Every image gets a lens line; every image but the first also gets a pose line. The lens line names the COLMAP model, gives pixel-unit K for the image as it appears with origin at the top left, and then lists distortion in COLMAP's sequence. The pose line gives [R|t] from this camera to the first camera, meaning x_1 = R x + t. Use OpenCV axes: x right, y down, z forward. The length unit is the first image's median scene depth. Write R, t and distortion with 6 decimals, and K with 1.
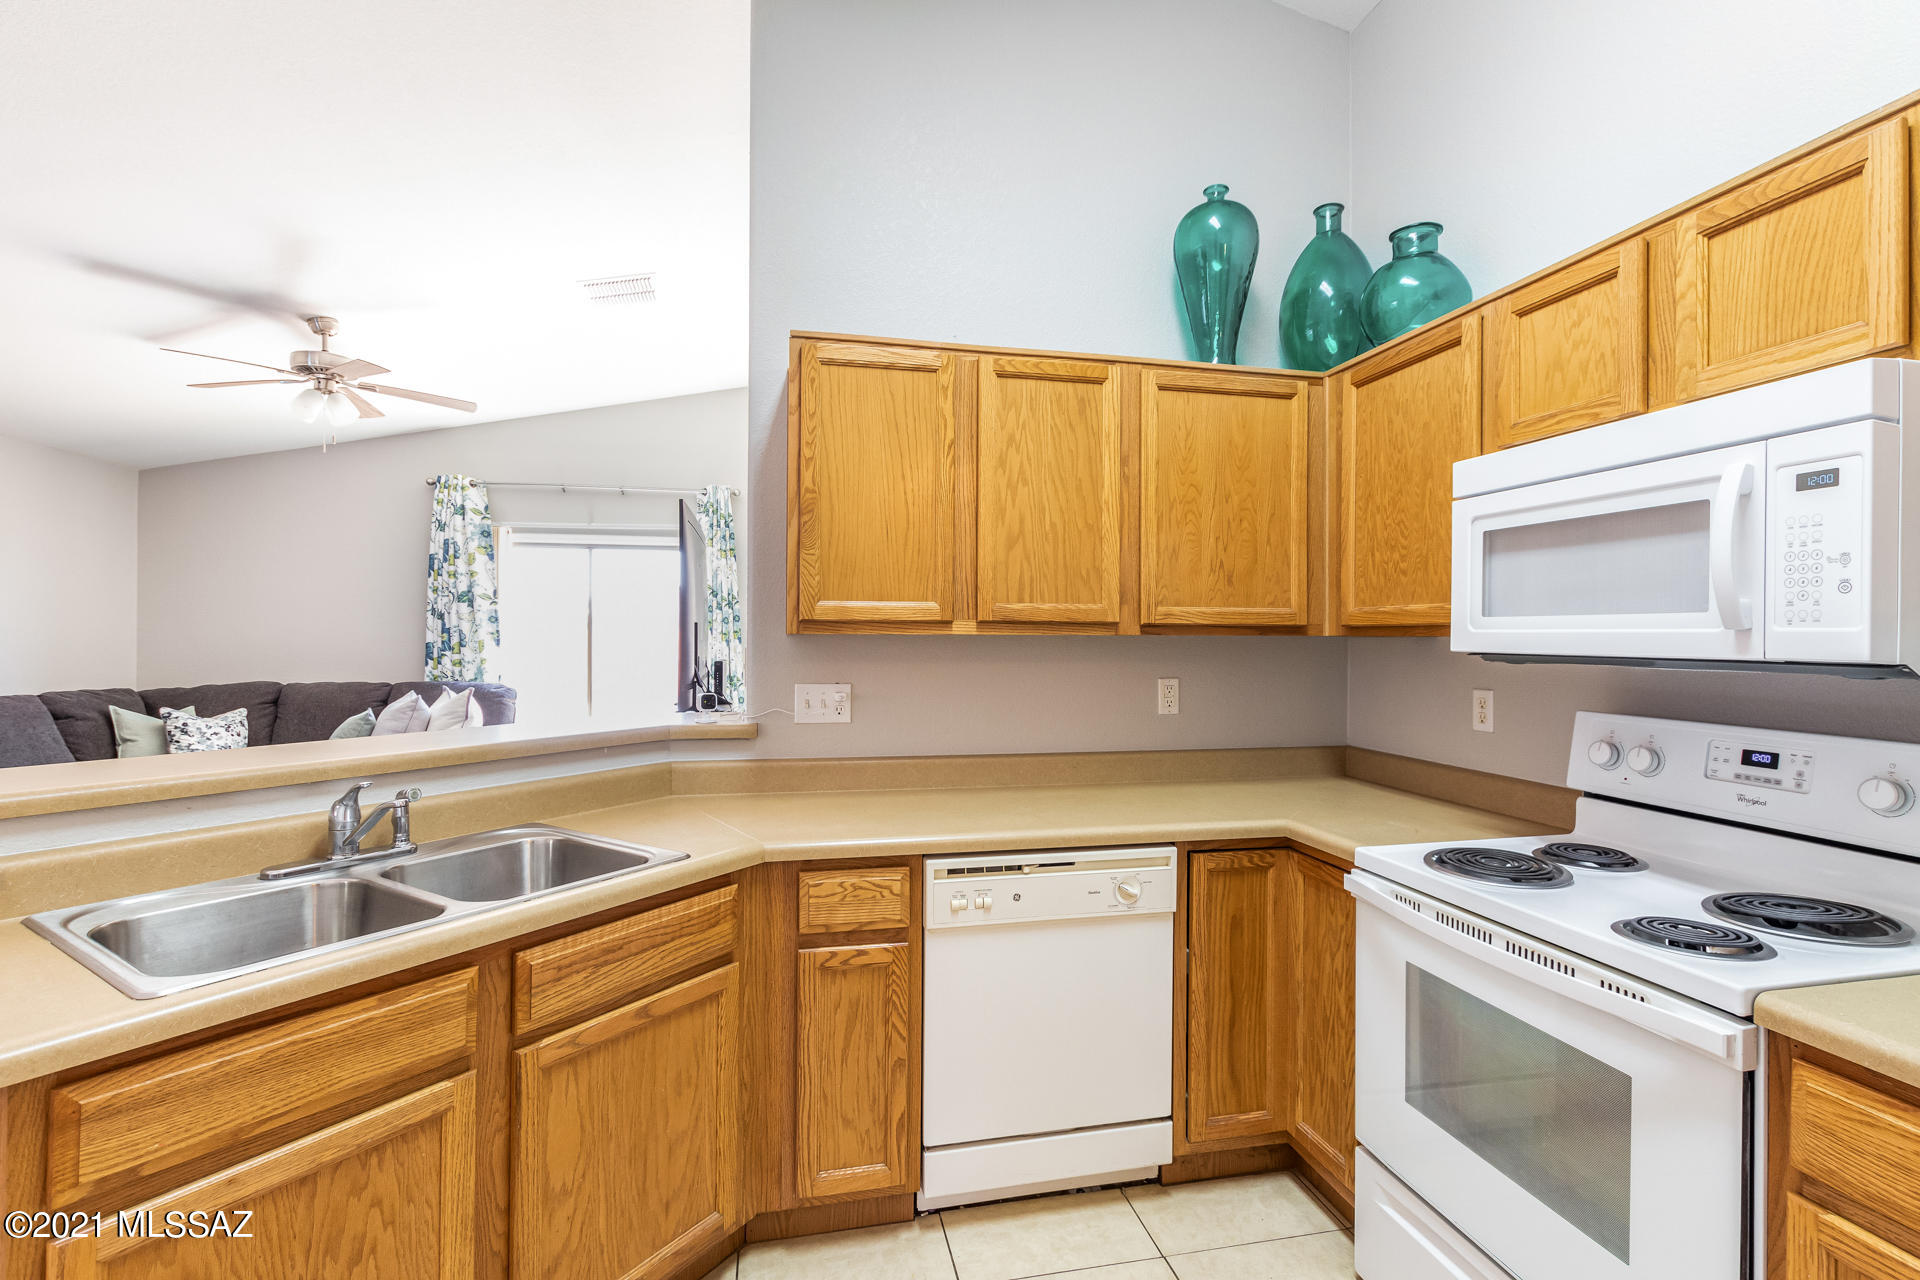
lens RADIAL K [[875.5, 0, 965.1], [0, 875.5, 630.6], [0, 0, 1]] dist [0.009847, -0.004868]
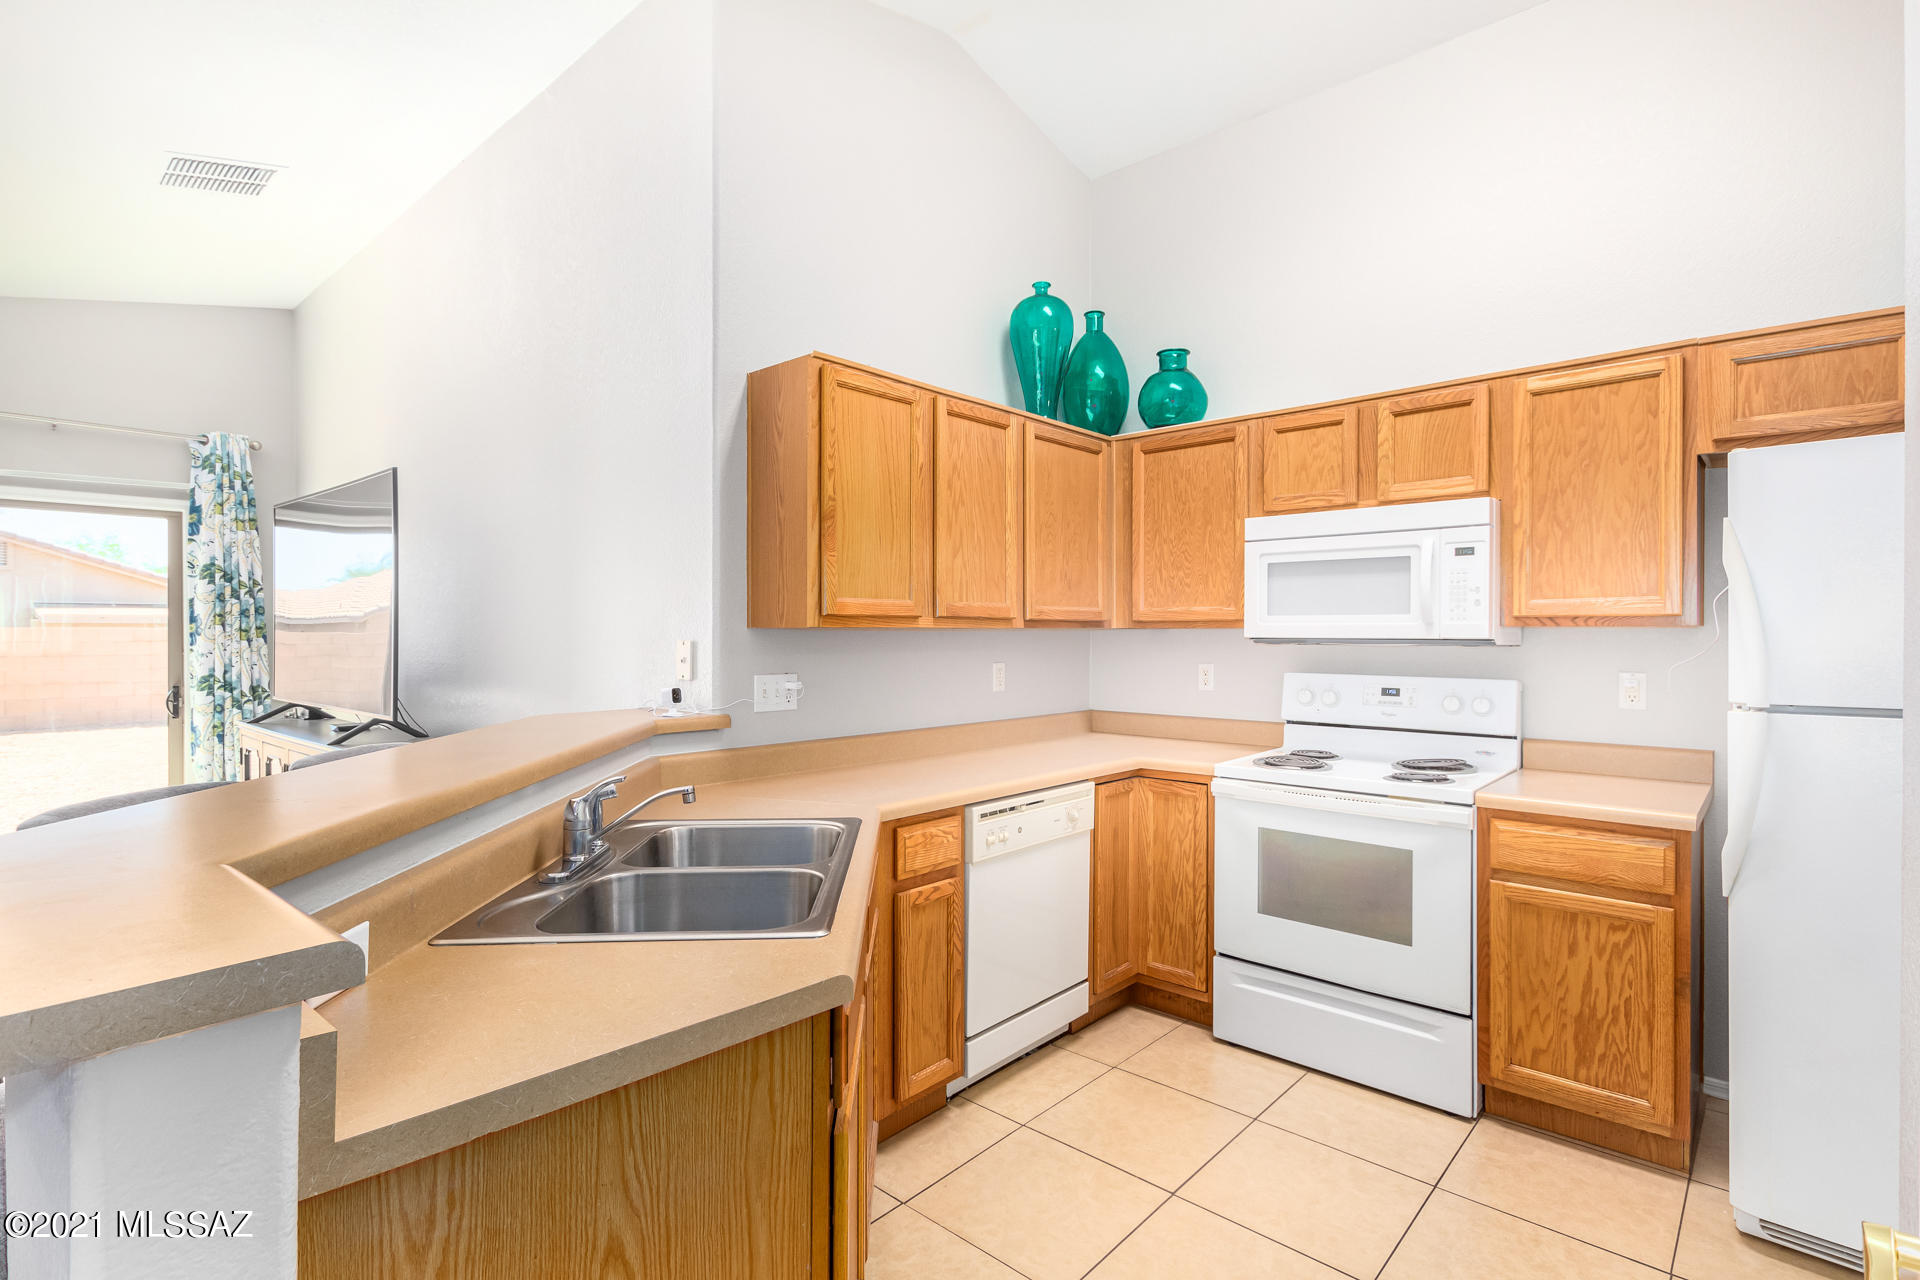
lens RADIAL K [[919.1, 0, 961.1], [0, 919.1, 633.3], [0, 0, 1]] dist [0.004909, -0.000139]
pose [[0.813932, -0.005245, 0.580937, -0.778285], [0.001119, 0.999972, 0.007461, 0.003670], [-0.580959, -0.005423, 0.813915, -0.052493]]
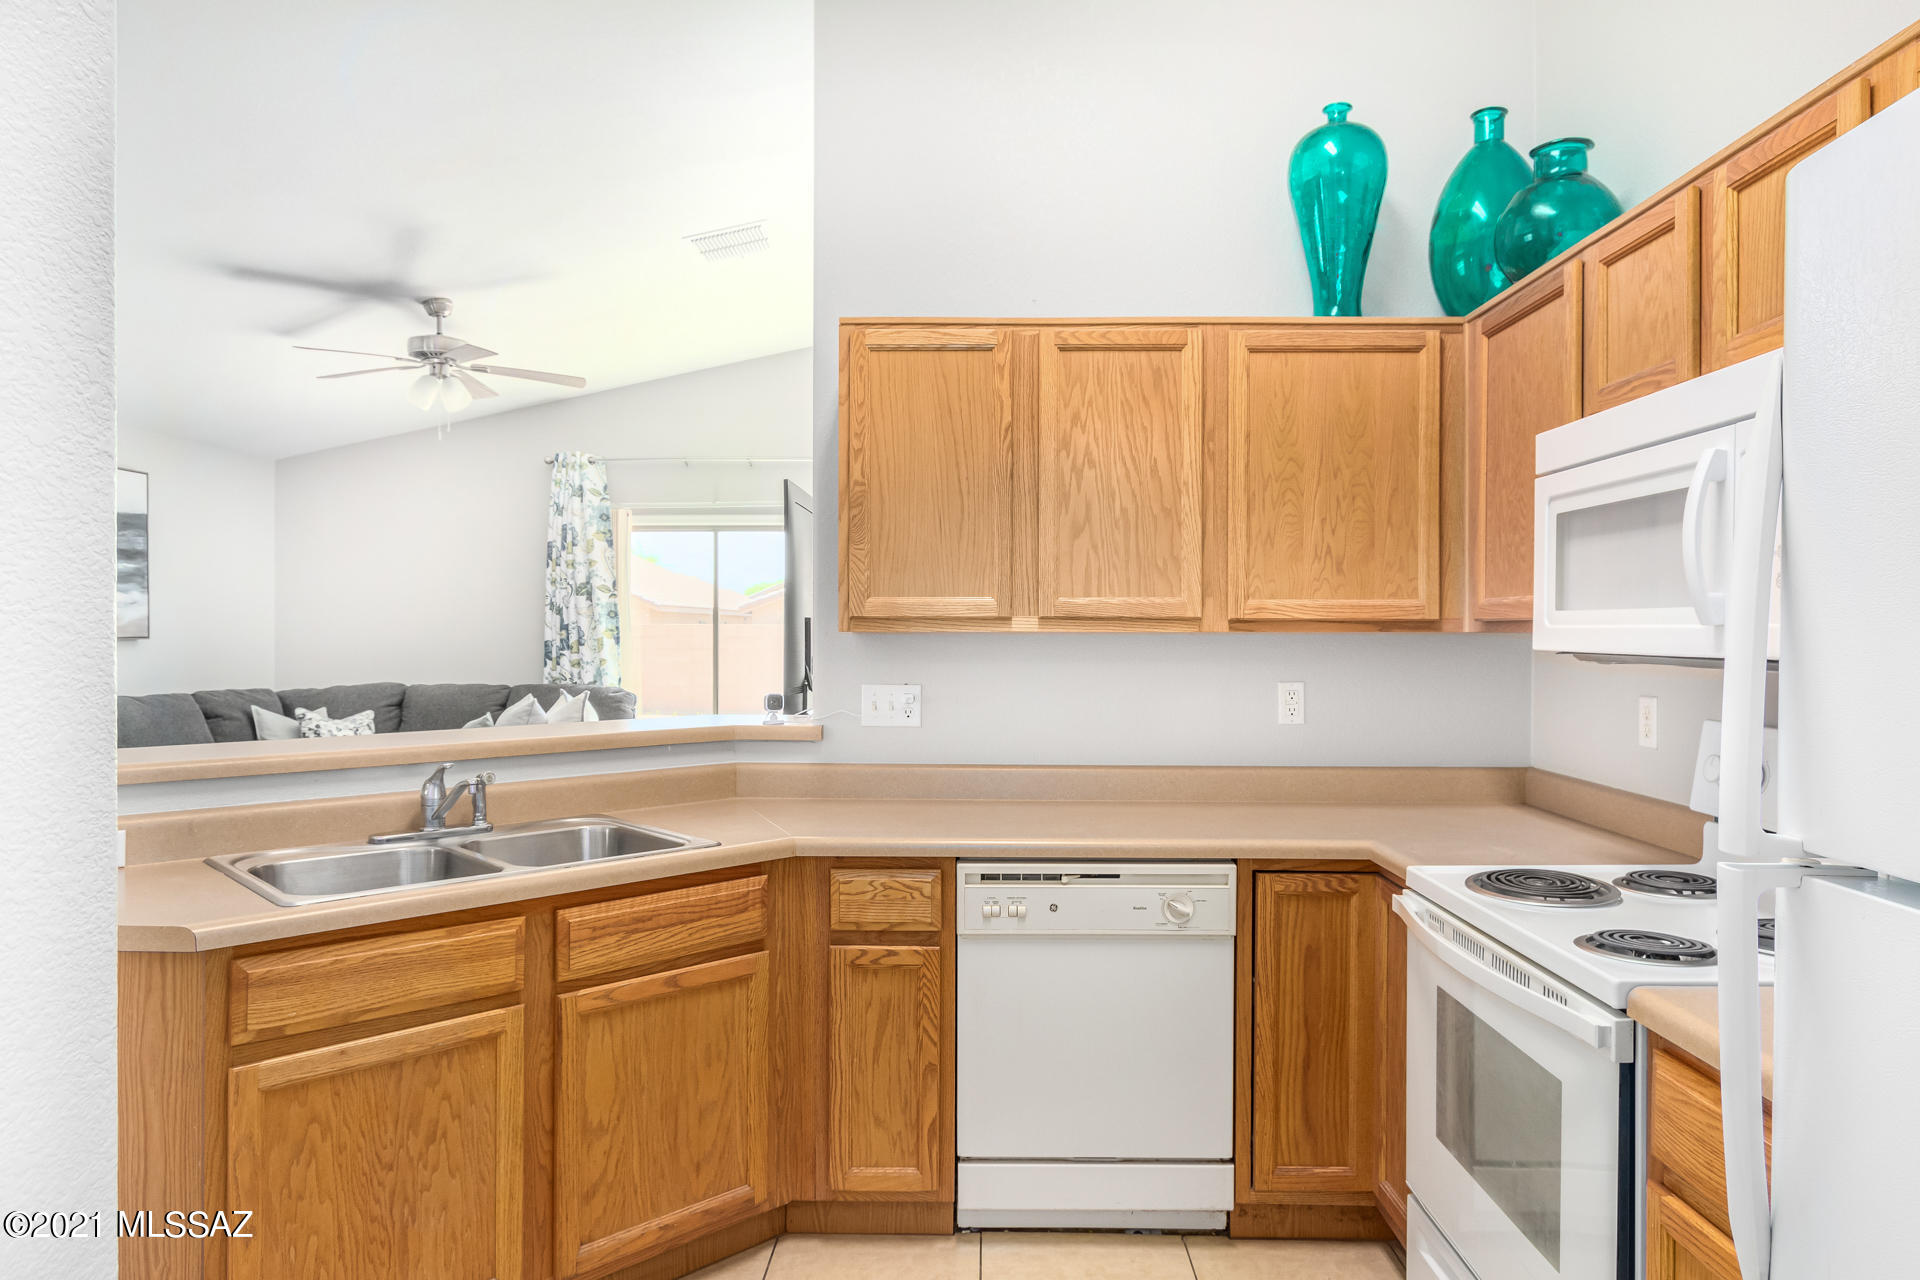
lens RADIAL K [[1199.7, 0, 964.0], [0, 1199.7, 629.8], [0, 0, 1]] dist [-0.001906, 0.004580]
pose [[0.973035, -0.002835, -0.230640, 0.258751], [0.003958, 0.999982, 0.004409, -0.003525], [0.230623, -0.005203, 0.973029, -0.281575]]
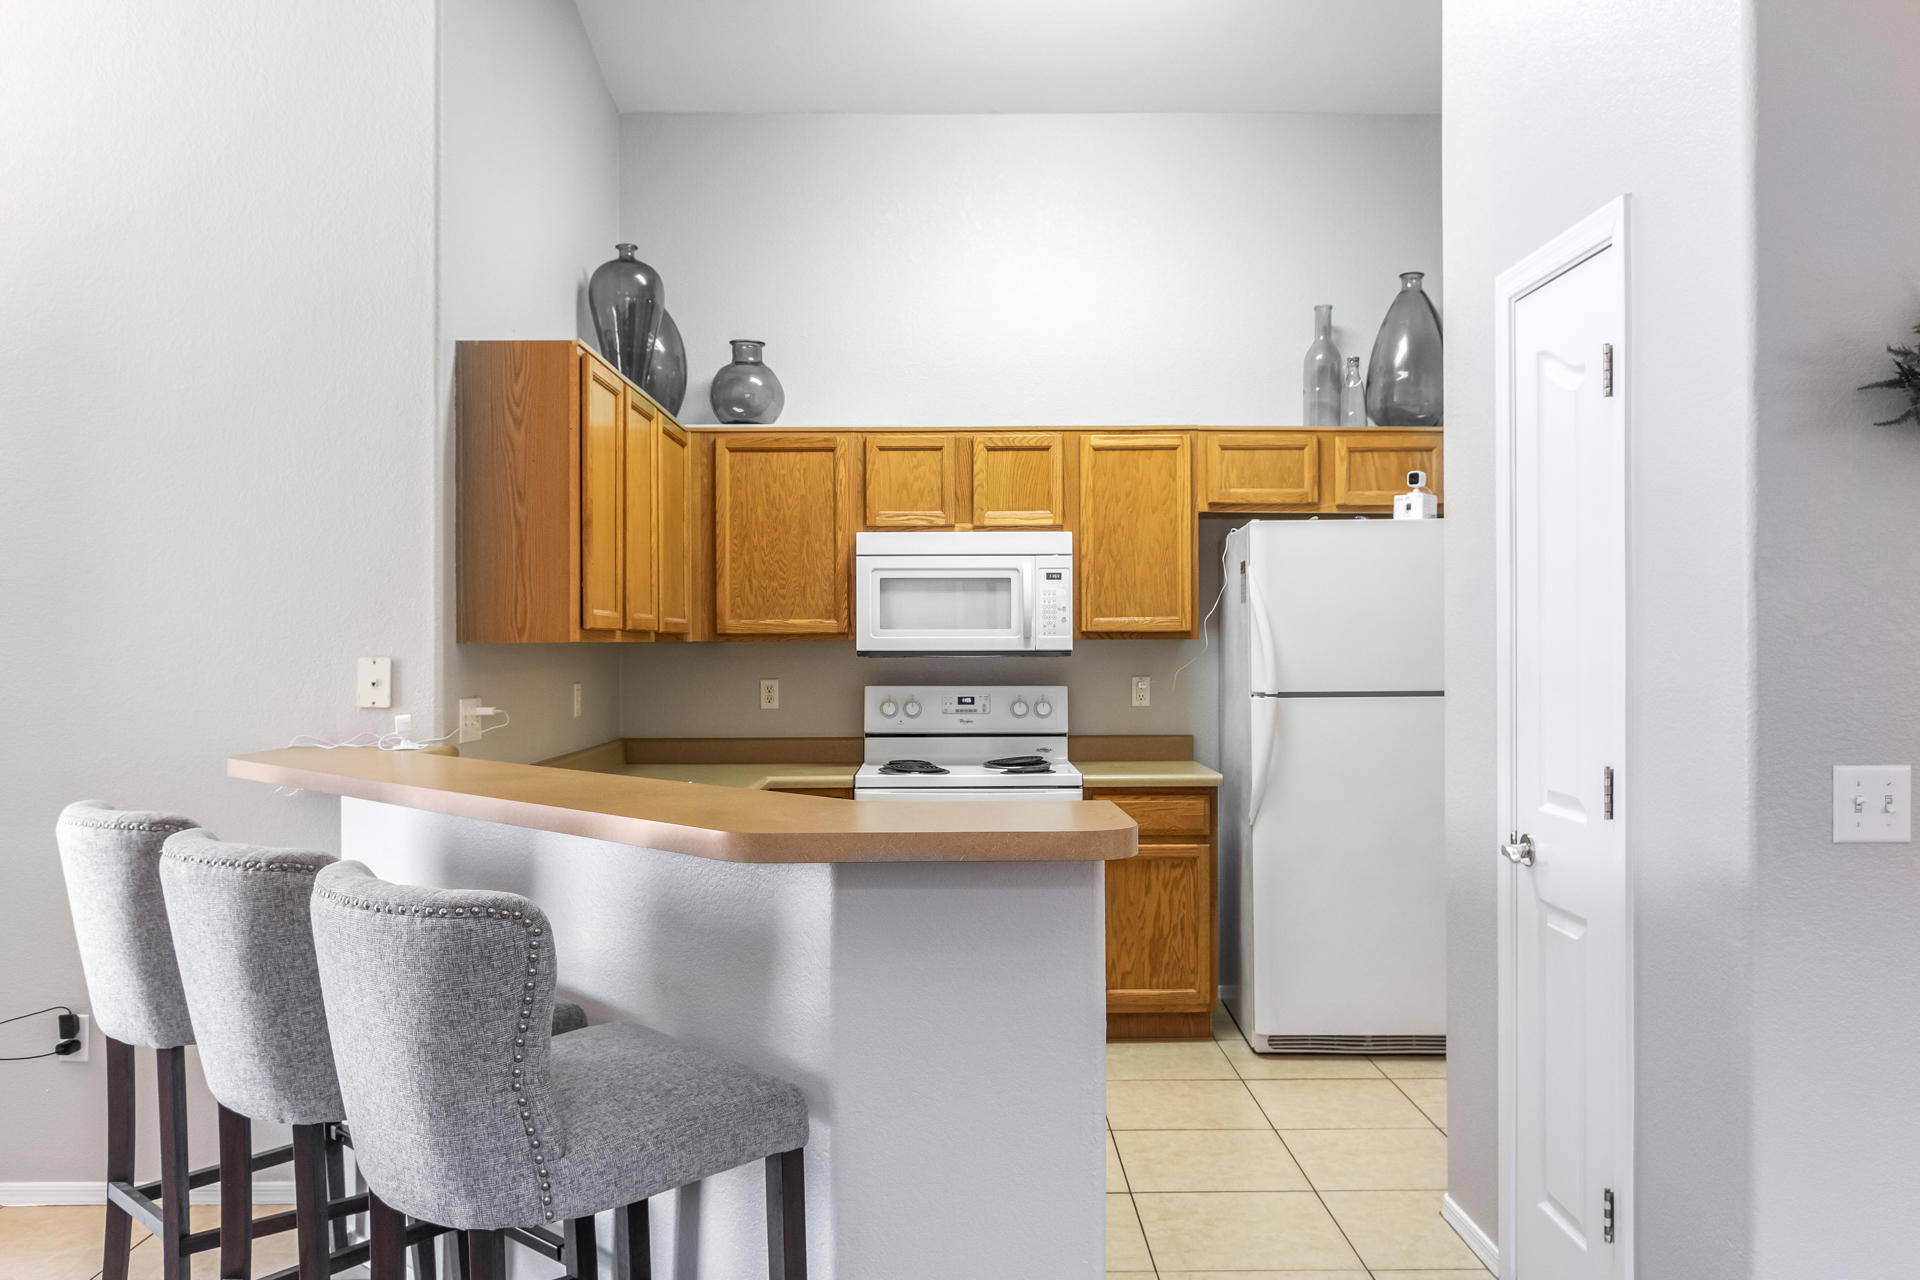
lens RADIAL K [[1450.4, 0, 968.5], [0, 1450.4, 638.9], [0, 0, 1]] dist [-0.009310, 0.000976]
pose [[0.209298, -0.003022, 0.977847, -1.861384], [0.000386, 0.999995, 0.003008, -0.004861], [-0.977852, -0.000252, 0.209299, 0.233386]]
